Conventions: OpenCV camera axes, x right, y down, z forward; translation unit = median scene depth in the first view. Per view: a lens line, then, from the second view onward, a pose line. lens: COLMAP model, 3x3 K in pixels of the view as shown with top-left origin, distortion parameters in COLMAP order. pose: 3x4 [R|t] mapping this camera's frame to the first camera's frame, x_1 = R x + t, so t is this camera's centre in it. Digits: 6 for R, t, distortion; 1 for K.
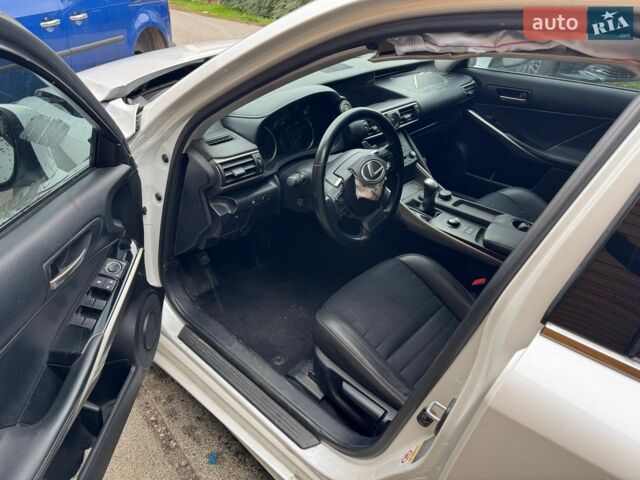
lens RADIAL K [[454.1, 0, 320.0], [0, 454.1, 240.0], [0, 0, 1]] dist [-0.001359, -0.003452]
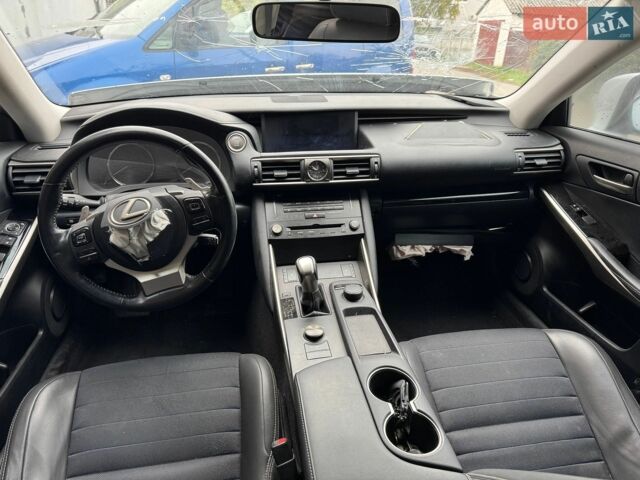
lens RADIAL K [[454.1, 0, 320.0], [0, 454.1, 240.0], [0, 0, 1]] dist [-0.001359, -0.003452]
pose [[0.774764, 0.239960, -0.584944, 0.575500], [-0.315872, 0.948348, -0.029337, -0.134985], [0.547691, 0.207497, 0.810543, 0.428980]]
